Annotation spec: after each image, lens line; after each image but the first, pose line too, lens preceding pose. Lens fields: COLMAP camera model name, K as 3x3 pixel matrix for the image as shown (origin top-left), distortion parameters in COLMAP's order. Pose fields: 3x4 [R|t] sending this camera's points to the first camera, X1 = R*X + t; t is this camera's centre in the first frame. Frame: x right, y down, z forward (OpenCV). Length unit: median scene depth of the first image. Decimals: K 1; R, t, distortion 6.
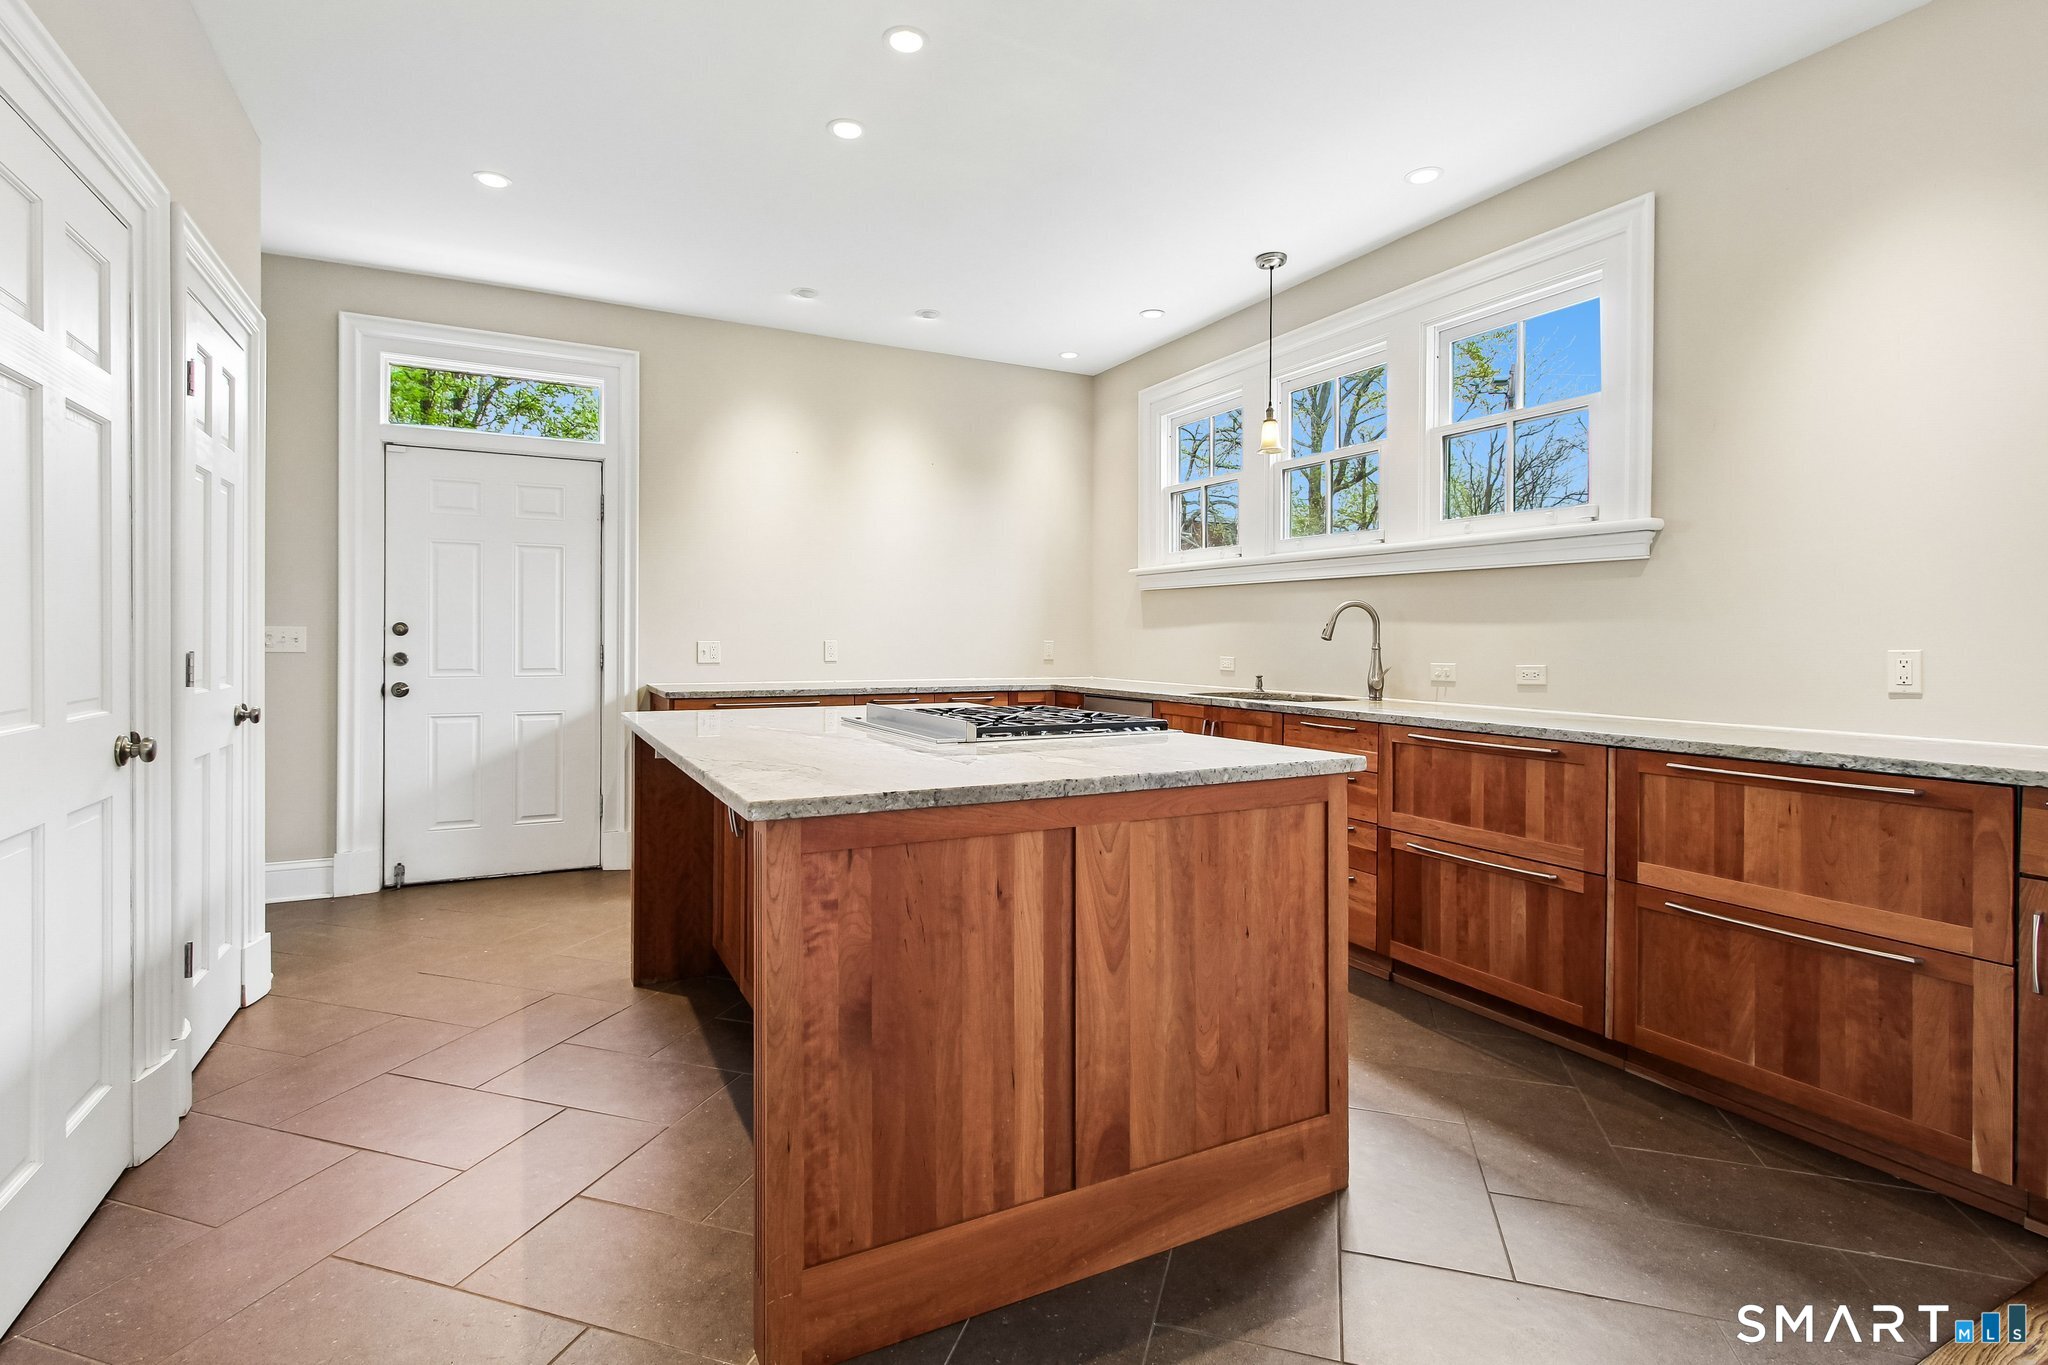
lens RADIAL K [[975.3, 0, 981.4], [0, 975.3, 640.0], [0, 0, 1]] dist [0.001313, -0.000188]
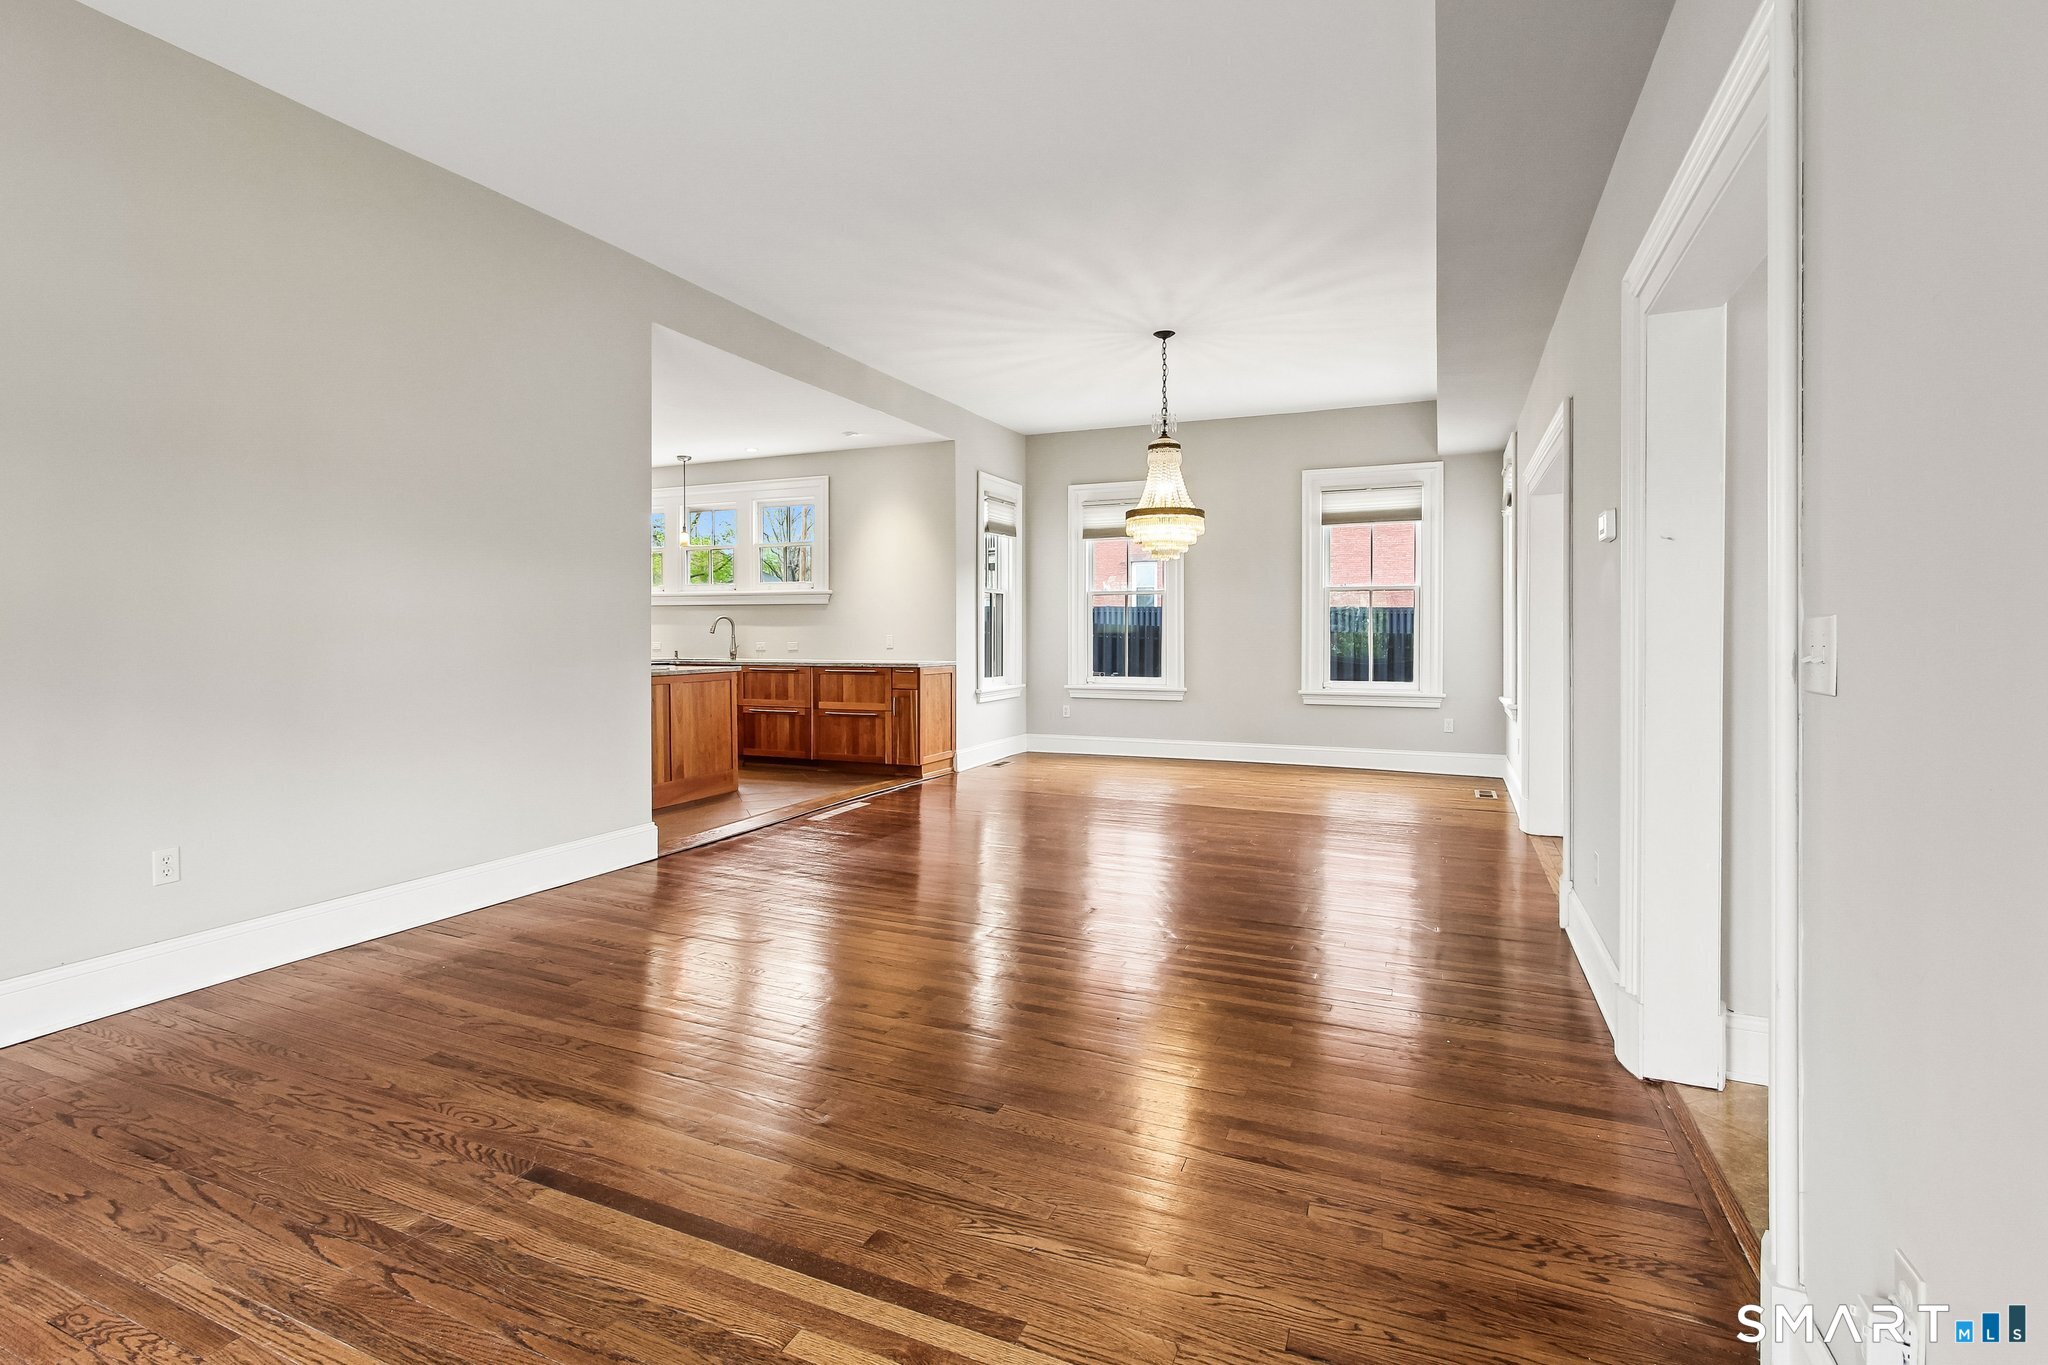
lens RADIAL K [[975.3, 0, 986.7], [0, 975.3, 643.2], [0, 0, 1]] dist [0.001313, -0.000188]
pose [[0.781293, -0.014291, 0.624001, -0.957141], [0.010215, 0.999897, 0.010109, 0.009965], [-0.624081, -0.001524, 0.781358, -1.983154]]
